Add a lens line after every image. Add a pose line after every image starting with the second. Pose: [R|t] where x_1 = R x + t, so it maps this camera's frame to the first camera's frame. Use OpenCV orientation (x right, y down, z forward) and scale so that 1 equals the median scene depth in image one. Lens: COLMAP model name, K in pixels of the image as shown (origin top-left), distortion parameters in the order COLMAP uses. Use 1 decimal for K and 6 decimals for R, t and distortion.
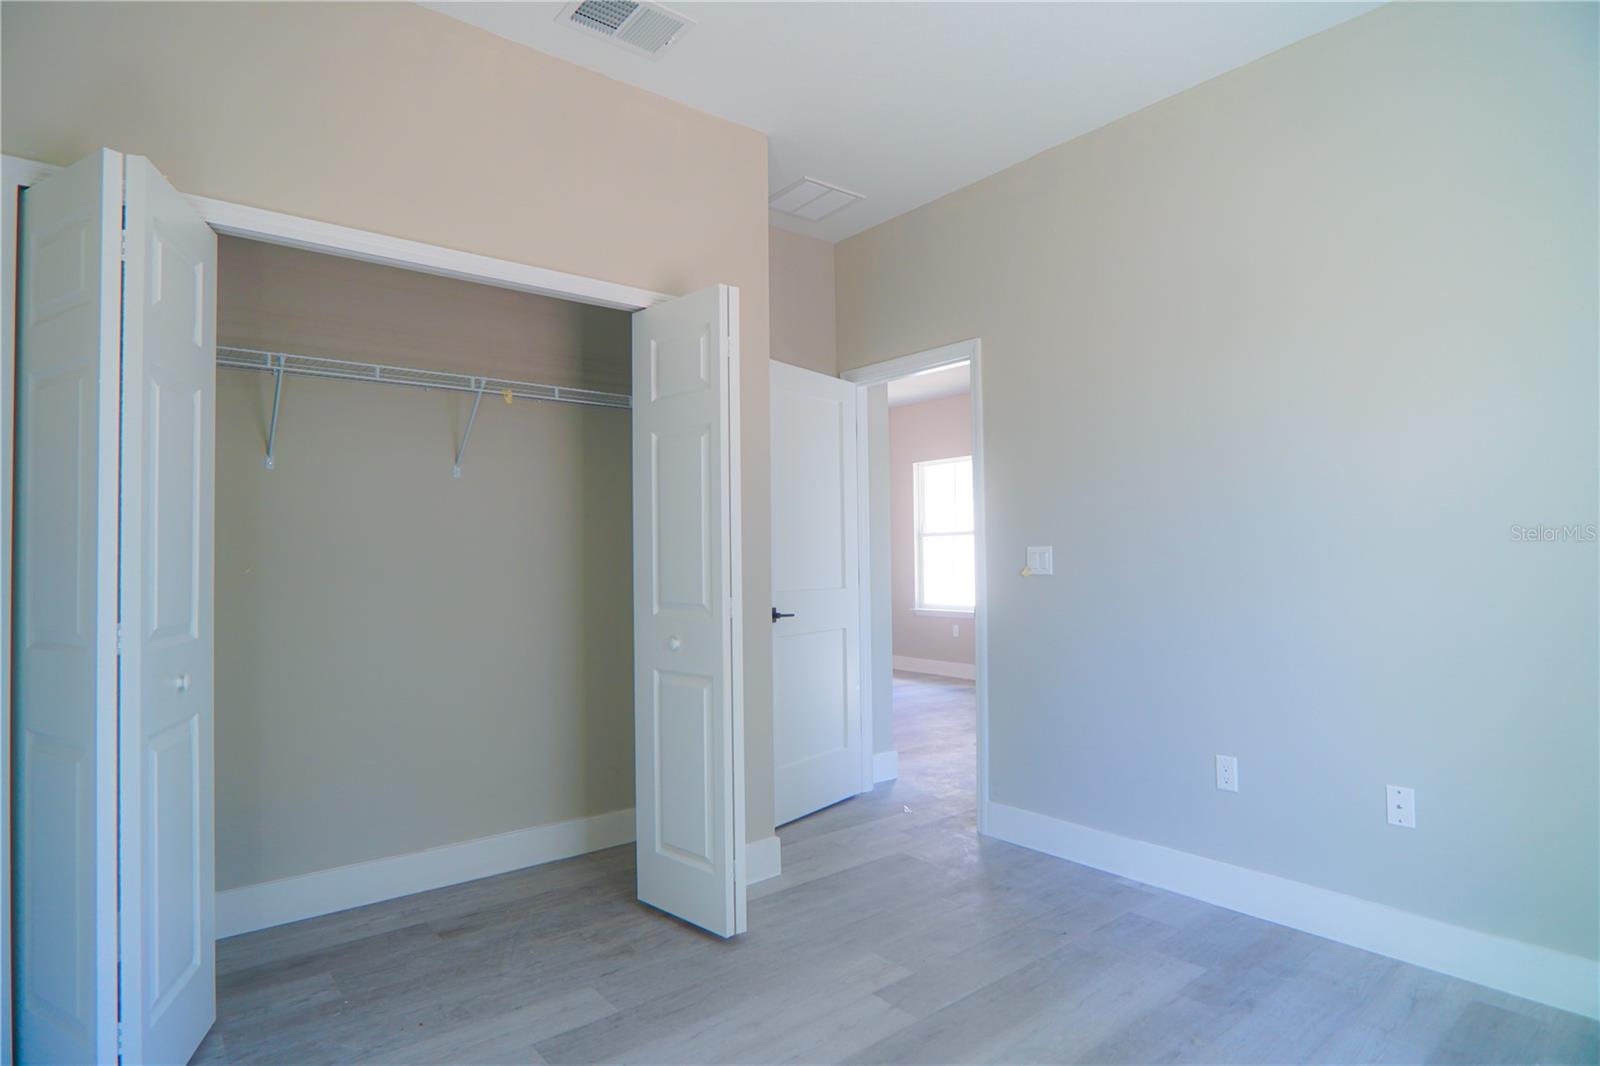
lens RADIAL K [[851.8, 0, 807.0], [0, 851.8, 540.0], [0, 0, 1]] dist [-0.033235, 0.008914]
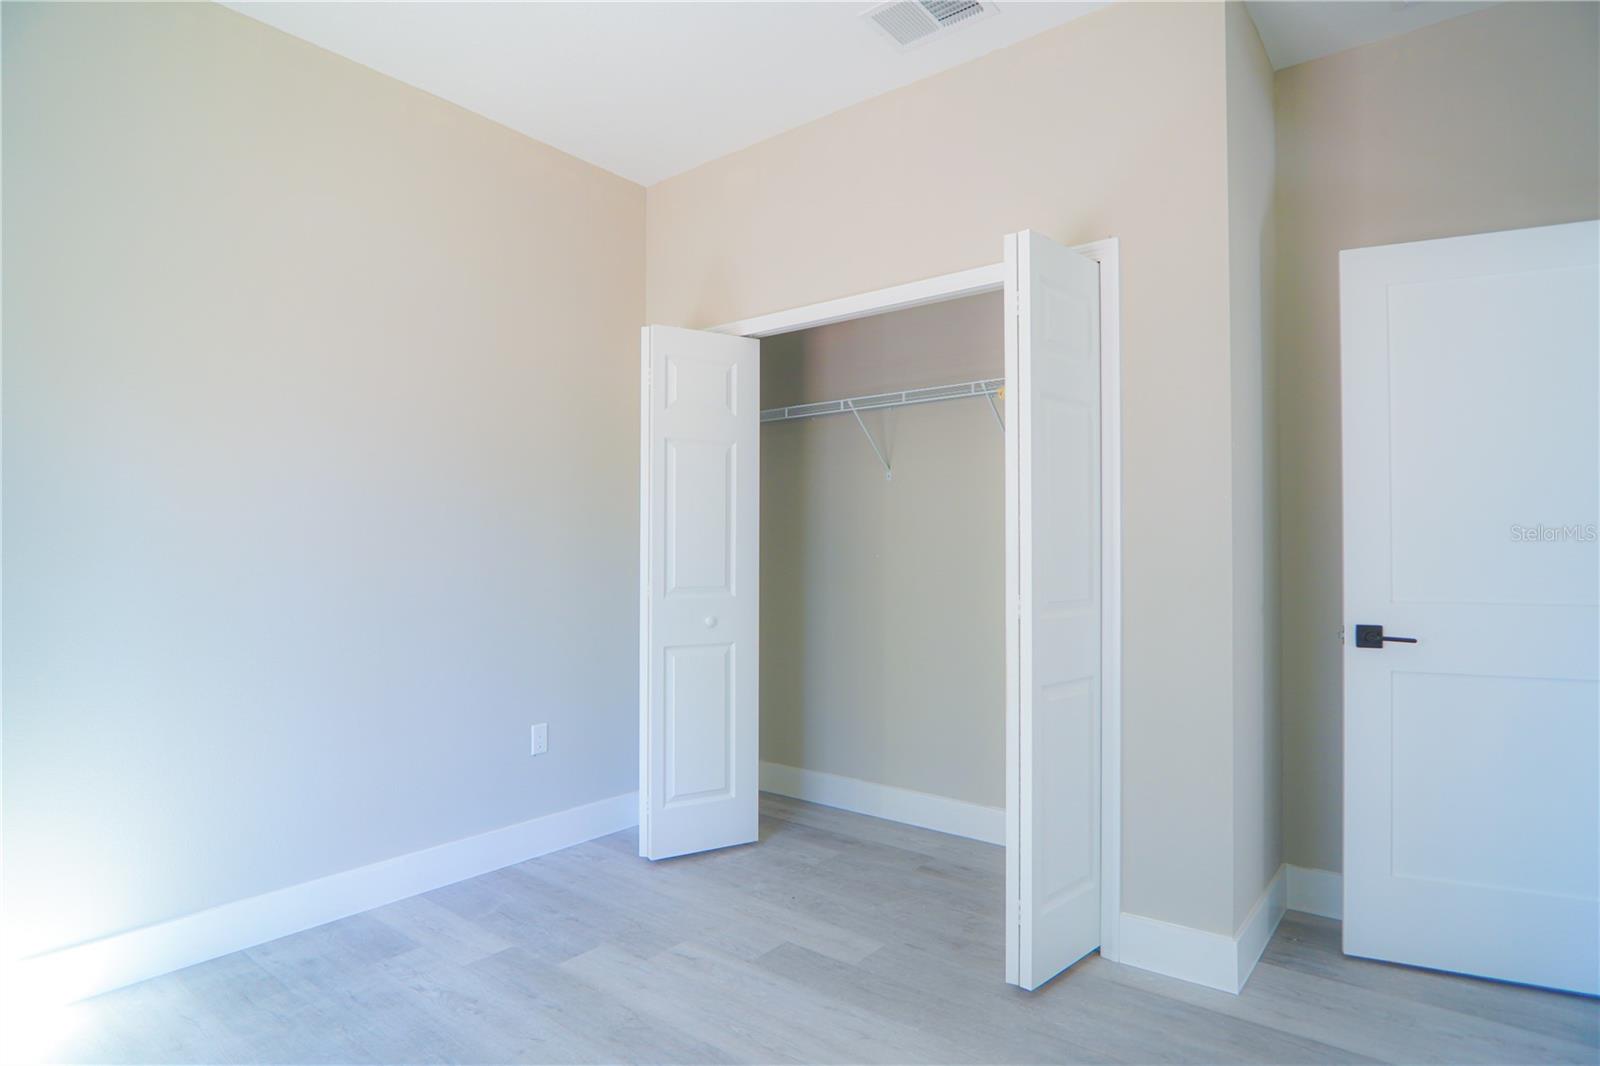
lens RADIAL K [[851.8, 0, 799.5], [0, 851.8, 532.6], [0, 0, 1]] dist [-0.033235, 0.008914]
pose [[0.213234, -0.013242, -0.976911, 0.685633], [0.013732, 0.999850, -0.010555, 0.012047], [0.976905, -0.011164, 0.213384, 0.584697]]
